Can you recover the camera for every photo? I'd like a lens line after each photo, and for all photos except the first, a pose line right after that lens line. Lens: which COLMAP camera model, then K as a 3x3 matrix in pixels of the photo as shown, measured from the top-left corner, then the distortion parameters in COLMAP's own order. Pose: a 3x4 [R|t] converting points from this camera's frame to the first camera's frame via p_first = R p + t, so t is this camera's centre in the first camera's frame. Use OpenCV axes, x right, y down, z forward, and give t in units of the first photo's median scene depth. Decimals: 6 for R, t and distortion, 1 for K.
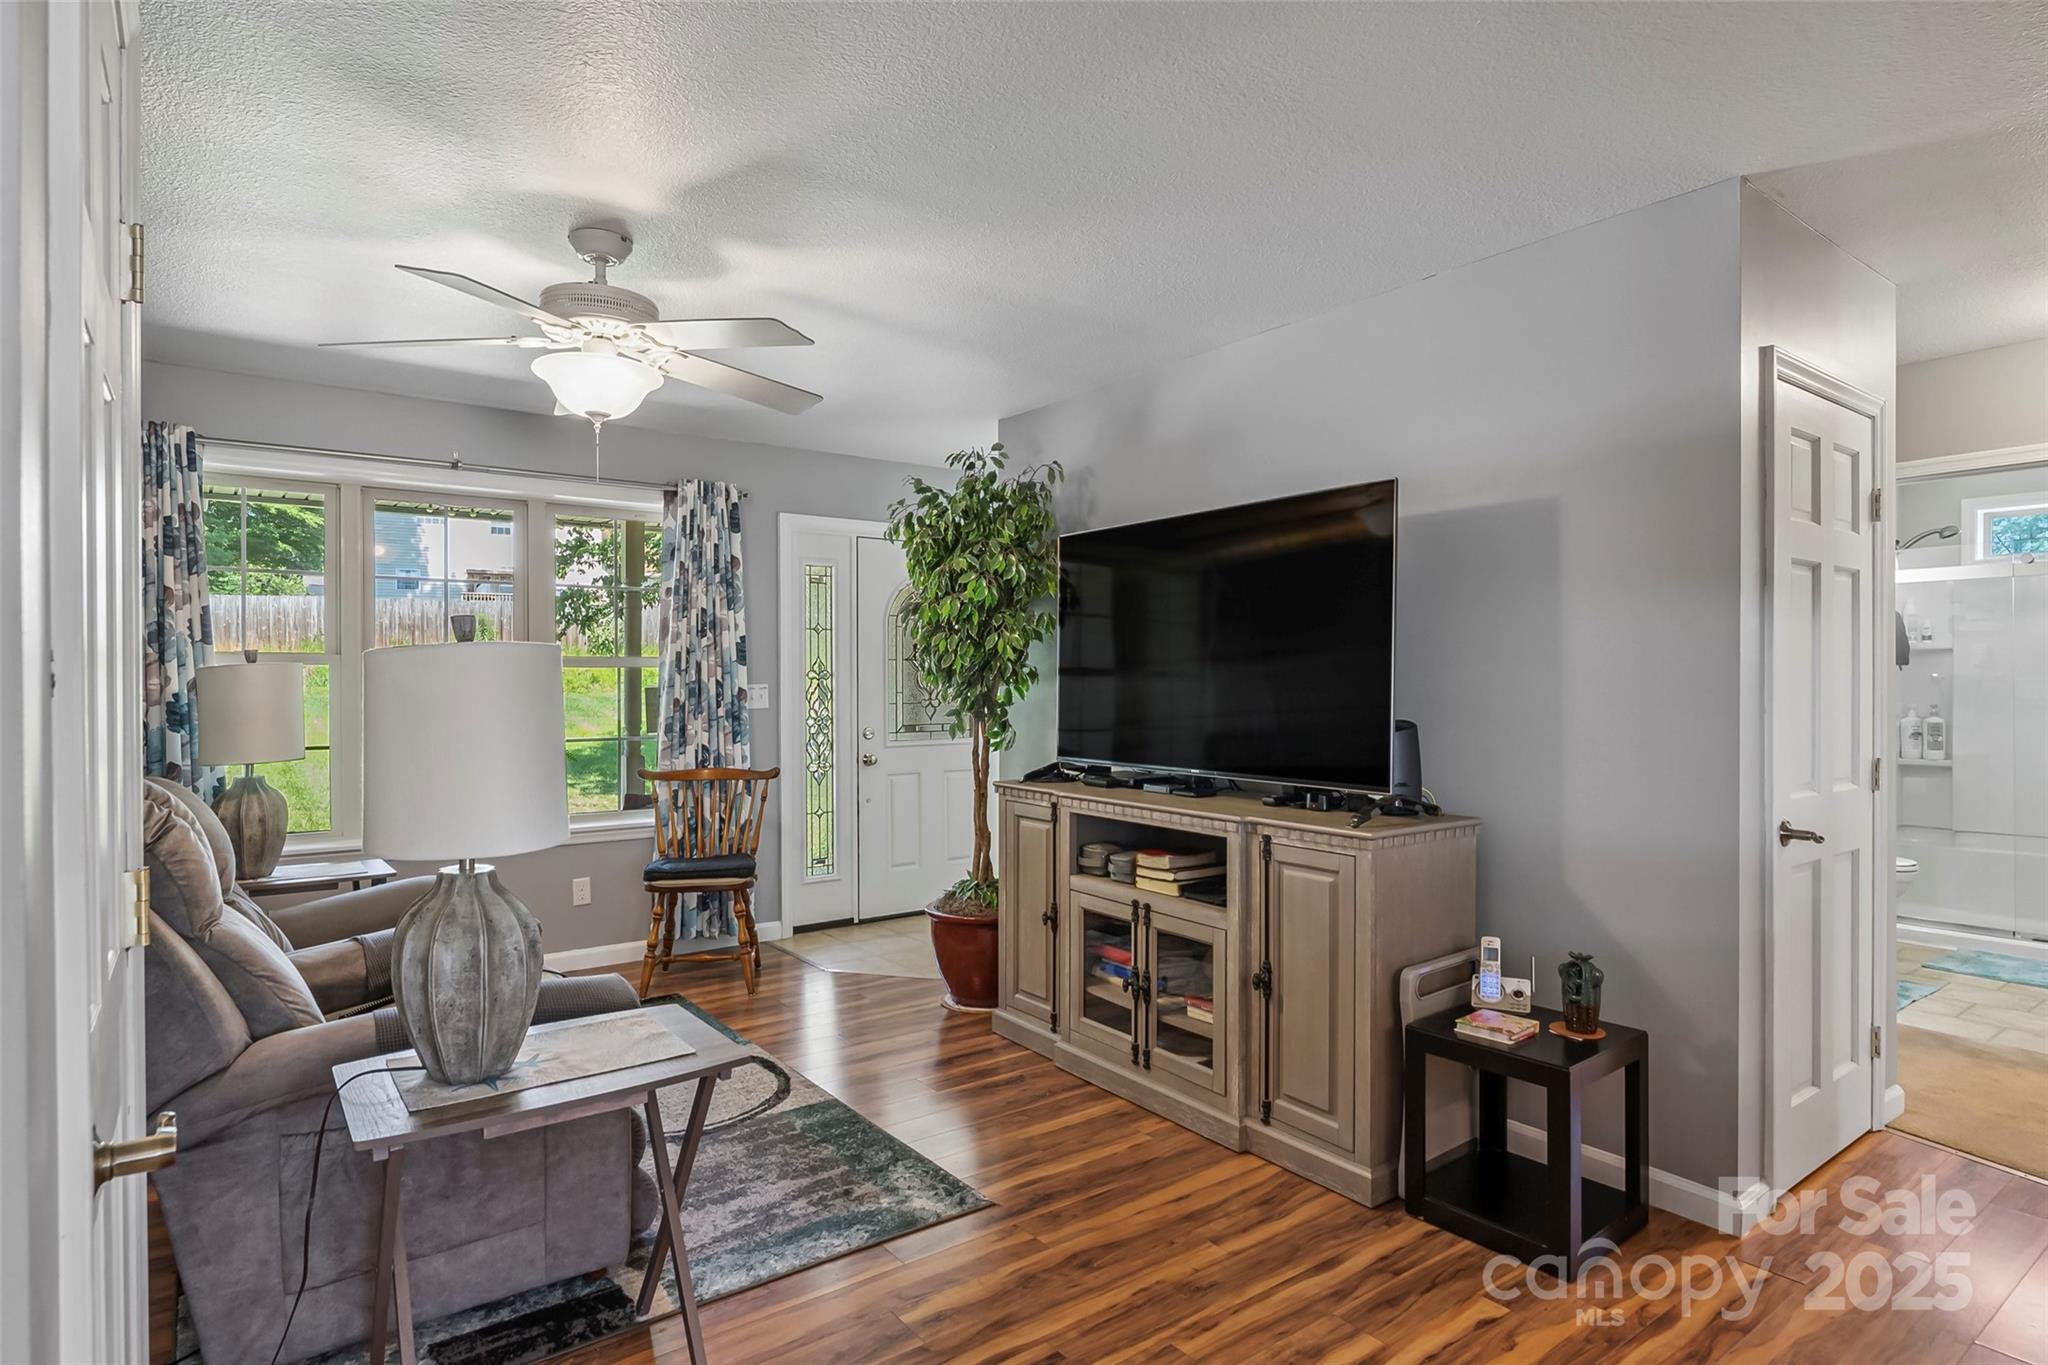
lens RADIAL K [[1079.5, 0, 1042.9], [0, 1079.5, 687.6], [0, 0, 1]] dist [-0.002072, -0.000395]
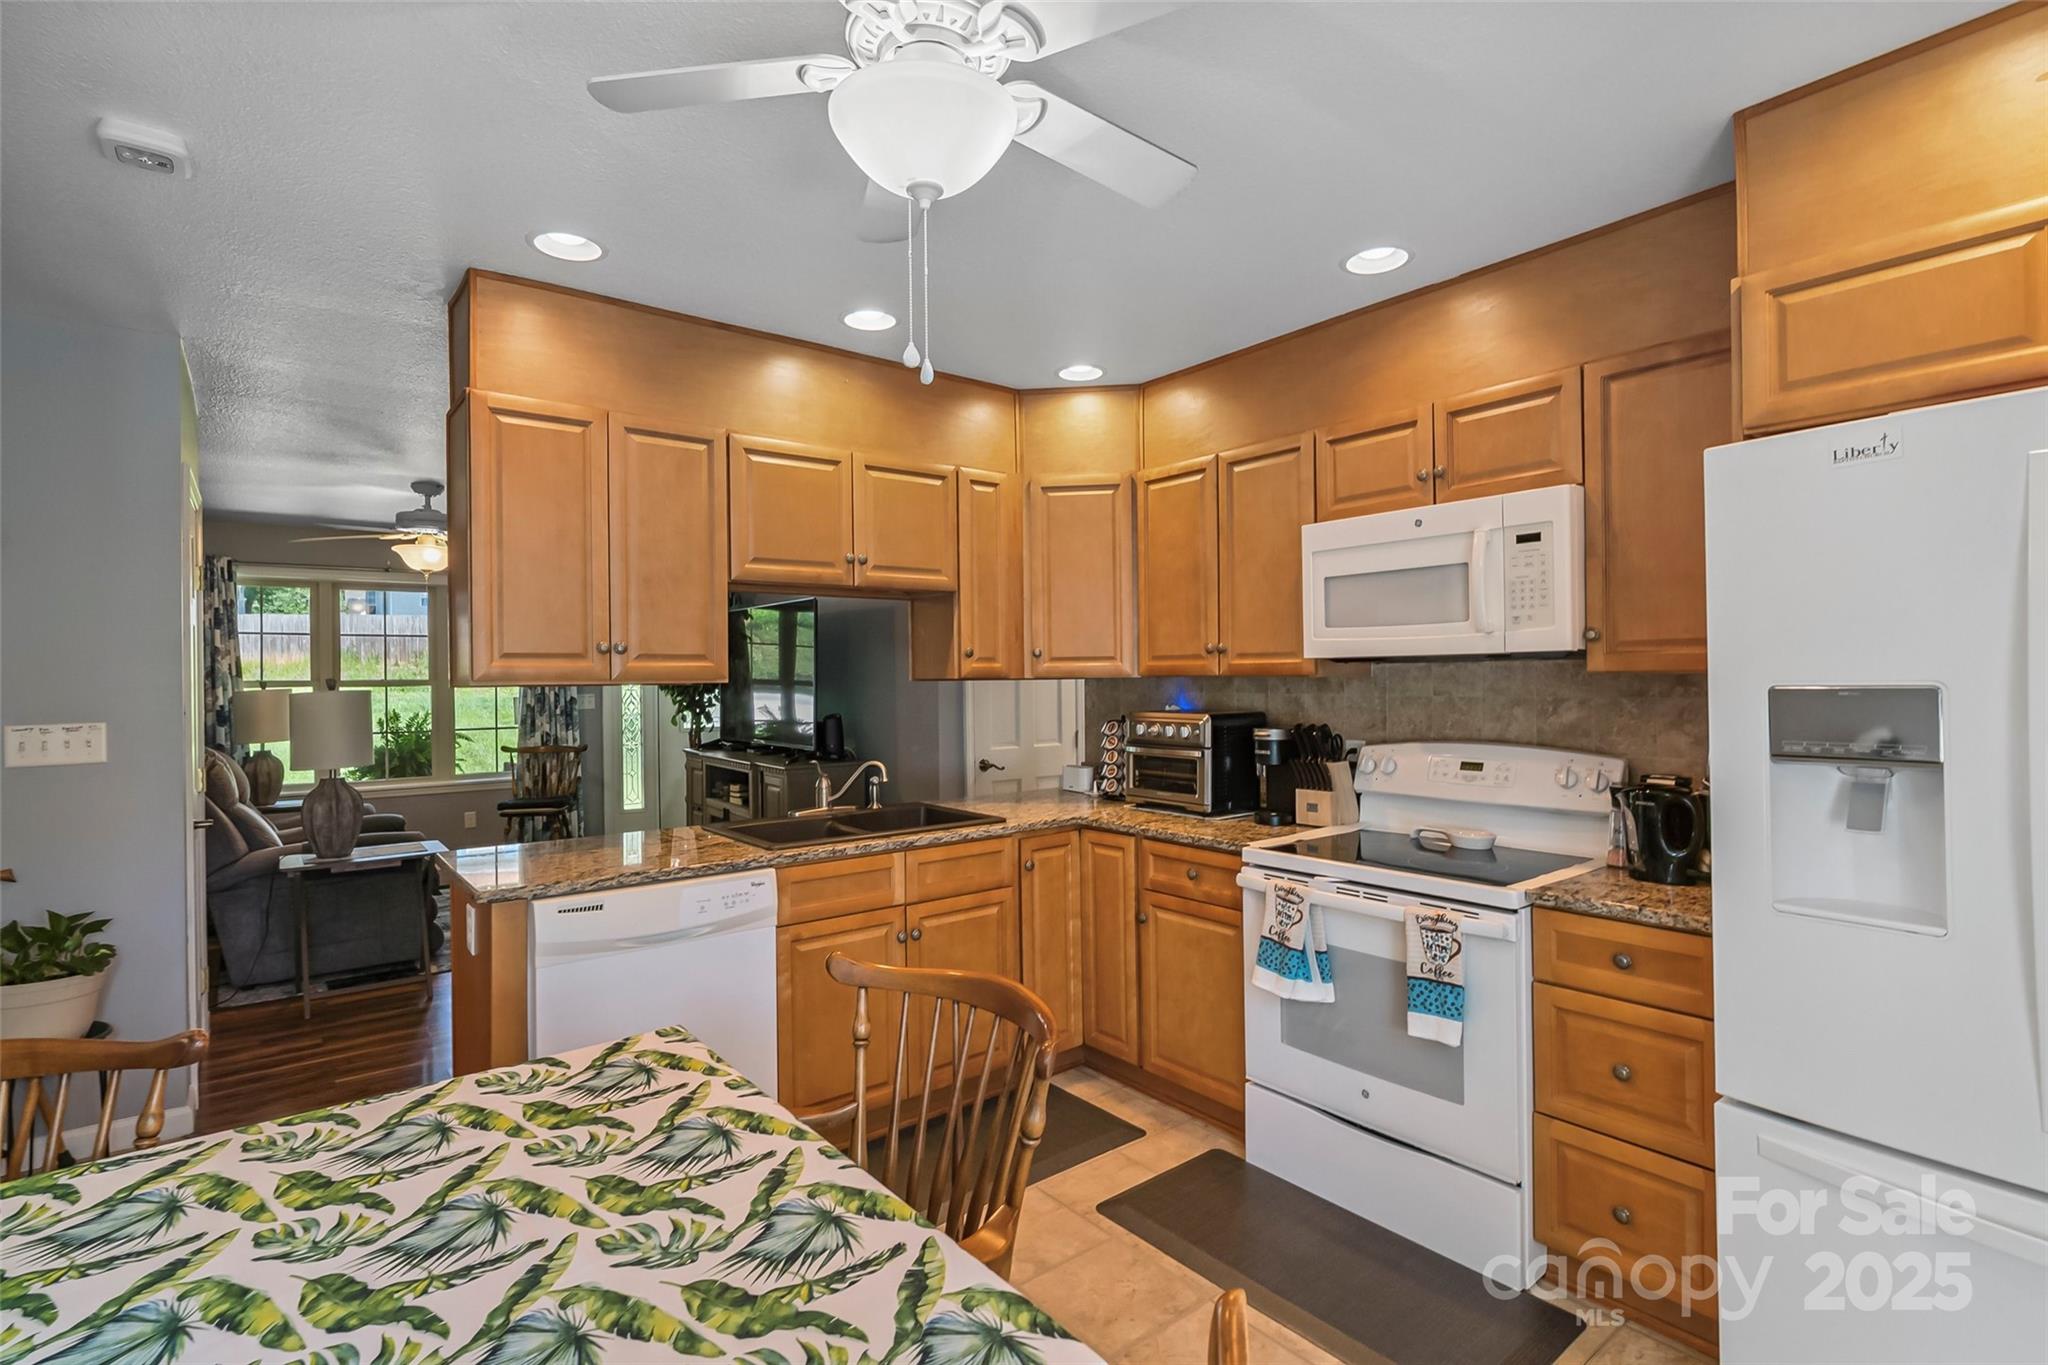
lens RADIAL K [[945.6, 0, 1019.9], [0, 945.6, 673.4], [0, 0, 1]] dist [-0.001302, -0.000869]
pose [[0.999784, -0.009834, 0.018319, 0.506925], [0.010007, 0.999906, -0.009395, -0.019812], [-0.018225, 0.009576, 0.999788, -0.610047]]
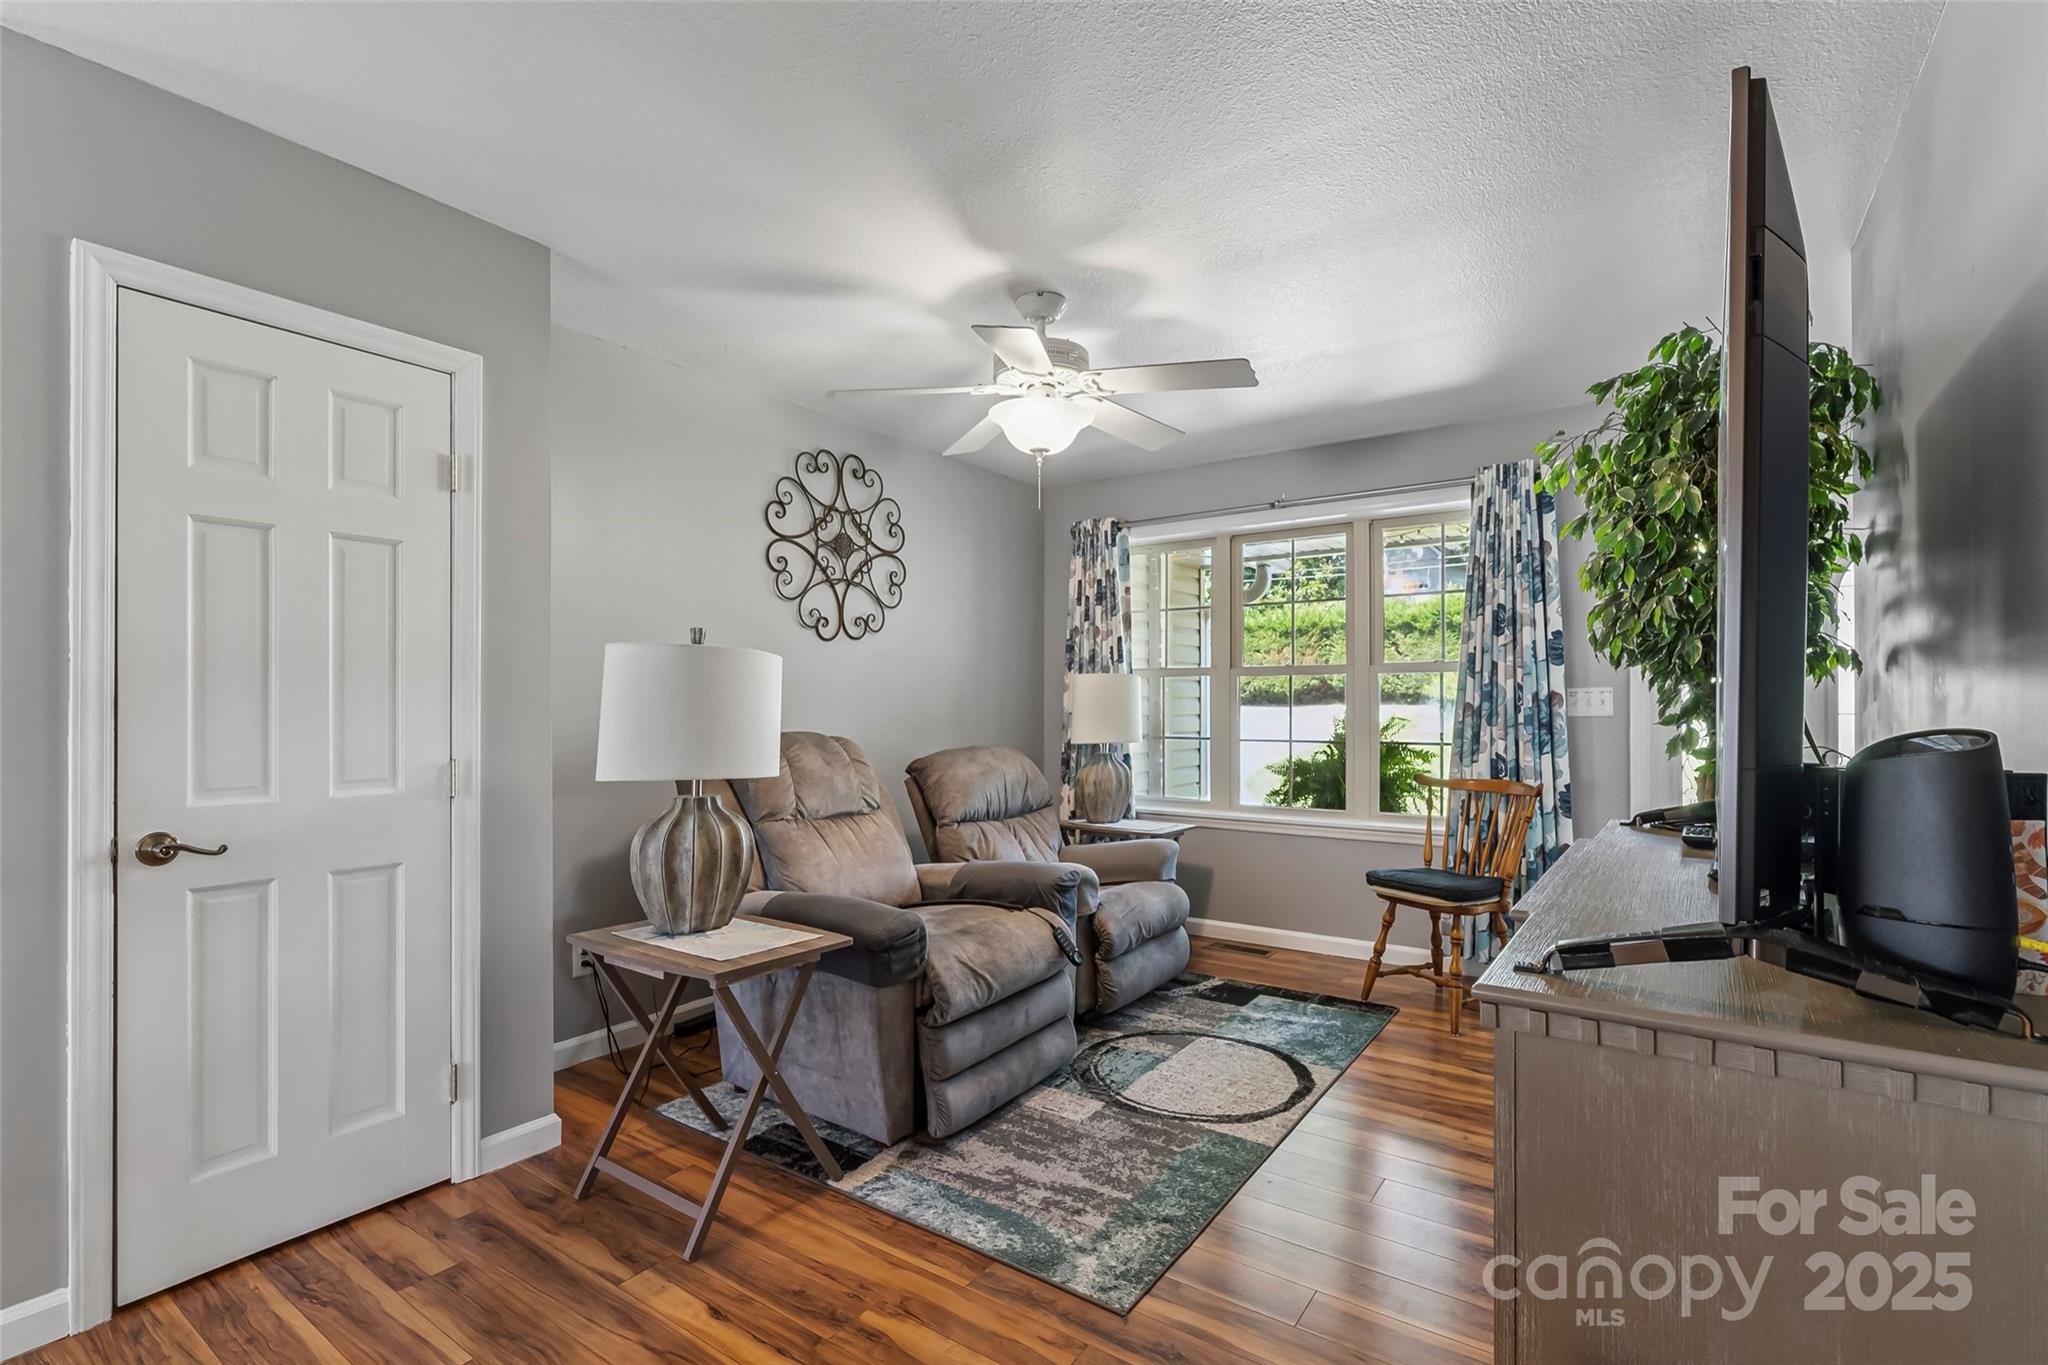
lens RADIAL K [[940.3, 0, 1028.5], [0, 940.3, 700.7], [0, 0, 1]] dist [-0.001240, -0.000189]
pose [[0.308587, -0.003547, -0.951190, 0.414297], [-0.004579, 0.999976, -0.005214, 0.018652], [0.951185, 0.005965, 0.308563, 0.496592]]
